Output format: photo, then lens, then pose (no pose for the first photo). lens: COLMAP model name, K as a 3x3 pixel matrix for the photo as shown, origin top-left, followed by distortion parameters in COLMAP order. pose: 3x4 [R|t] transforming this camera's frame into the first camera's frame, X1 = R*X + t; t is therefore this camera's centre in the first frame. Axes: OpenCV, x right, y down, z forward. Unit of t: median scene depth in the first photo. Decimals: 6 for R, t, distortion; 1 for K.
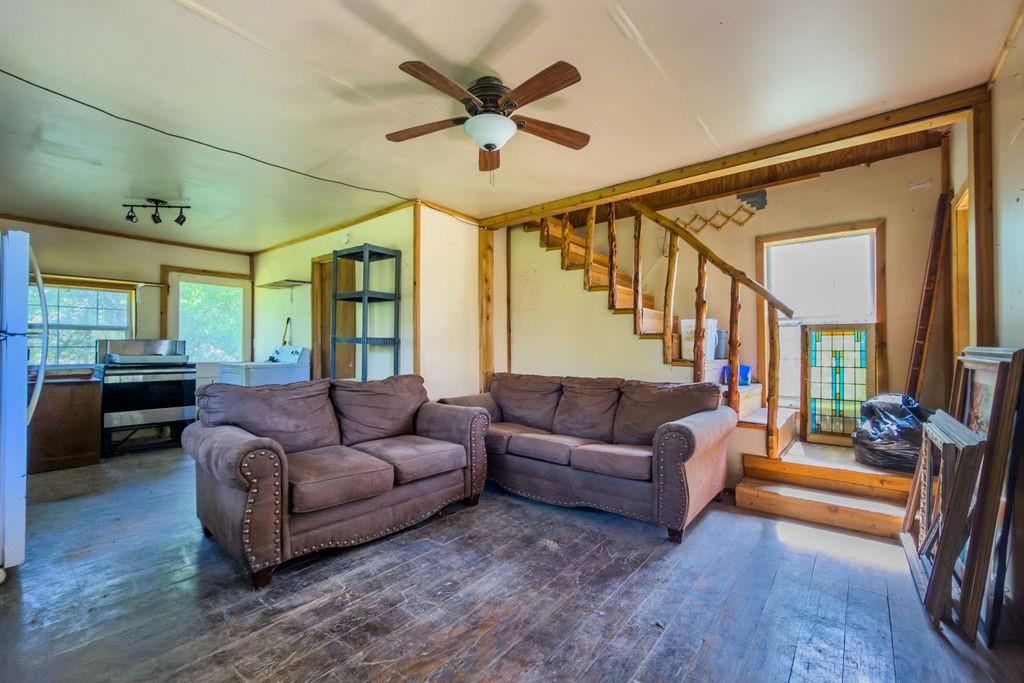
lens RADIAL K [[434.2, 0, 511.9], [0, 434.2, 343.7], [0, 0, 1]] dist [-0.000174, 0.000049]
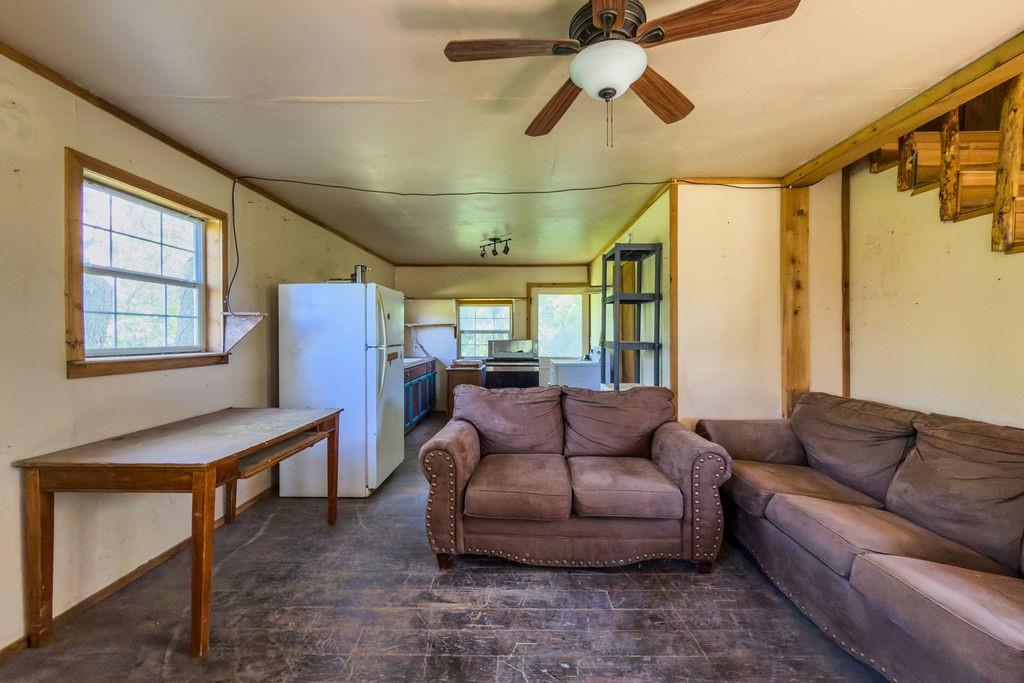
lens RADIAL K [[410.9, 0, 511.4], [0, 410.9, 339.4], [0, 0, 1]] dist [0.000109, 0.000054]
pose [[0.619047, 0.002458, -0.785350, 0.204892], [0.010406, 0.999882, 0.011333, -0.032164], [0.785285, -0.015188, 0.618948, 0.241958]]
